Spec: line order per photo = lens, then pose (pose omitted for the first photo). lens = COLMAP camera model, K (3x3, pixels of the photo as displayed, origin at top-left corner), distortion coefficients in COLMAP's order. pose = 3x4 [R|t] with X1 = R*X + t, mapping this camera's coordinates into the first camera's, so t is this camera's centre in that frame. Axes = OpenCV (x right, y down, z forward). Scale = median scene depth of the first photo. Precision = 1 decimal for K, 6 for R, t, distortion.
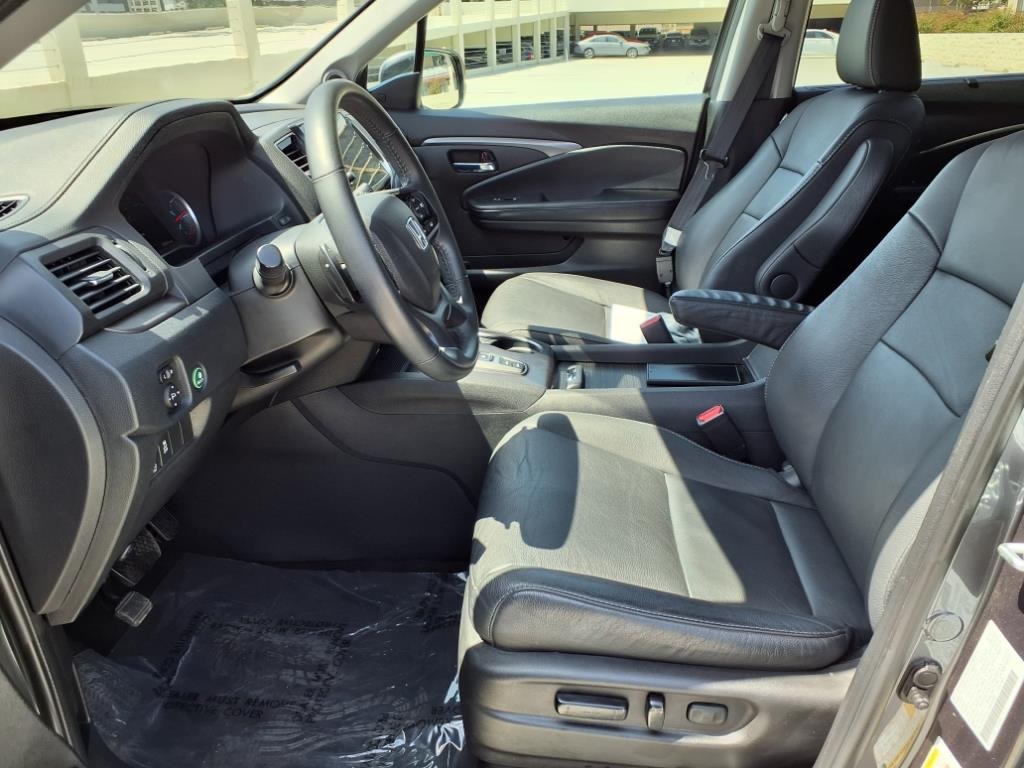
lens RADIAL K [[814.2, 0, 512.0], [0, 814.2, 384.0], [0, 0, 1]] dist [0.012823, -0.004440]
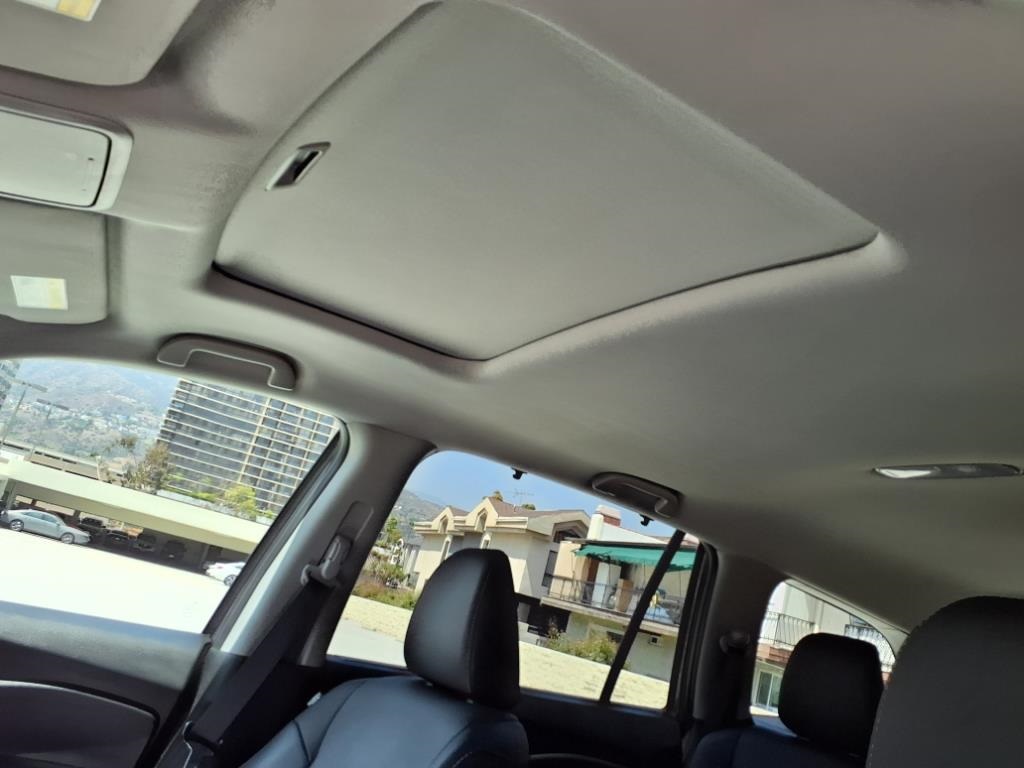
lens RADIAL K [[814.2, 0, 512.0], [0, 814.2, 384.0], [0, 0, 1]] dist [0.012823, -0.004440]
pose [[0.775542, 0.372186, 0.509915, 0.003702], [-0.004599, 0.811036, -0.584978, -0.124500], [-0.631280, 0.451330, 0.630704, 0.302158]]
